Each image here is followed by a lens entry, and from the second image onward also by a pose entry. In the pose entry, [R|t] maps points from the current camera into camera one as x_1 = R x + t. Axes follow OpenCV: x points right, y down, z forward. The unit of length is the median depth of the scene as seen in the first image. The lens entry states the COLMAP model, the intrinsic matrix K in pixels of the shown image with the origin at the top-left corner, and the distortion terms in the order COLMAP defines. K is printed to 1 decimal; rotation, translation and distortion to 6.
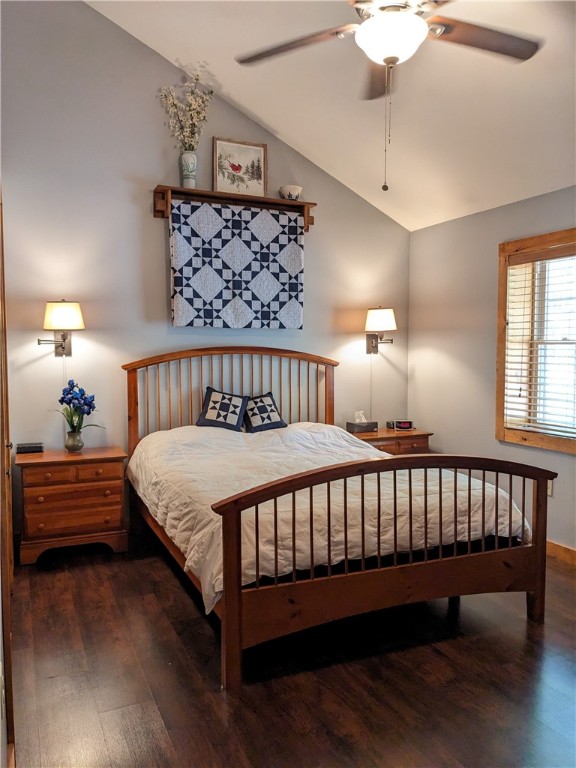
lens RADIAL K [[606.5, 0, 282.1], [0, 606.5, 388.0], [0, 0, 1]] dist [0.036173, -0.071407]
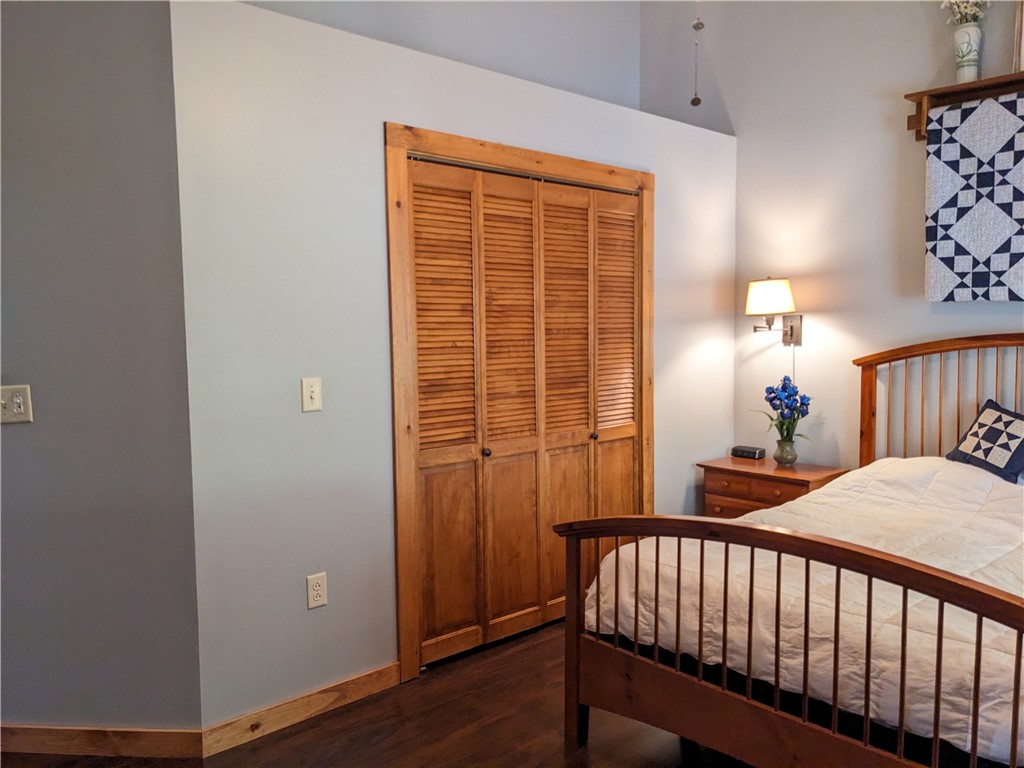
lens RADIAL K [[808.7, 0, 504.5], [0, 808.7, 381.7], [0, 0, 1]] dist [0.036173, -0.071407]
pose [[0.310361, 0.059510, -0.948754, 0.521184], [-0.053384, 0.997555, 0.045107, -0.031715], [0.949119, 0.036649, 0.312778, 0.300553]]
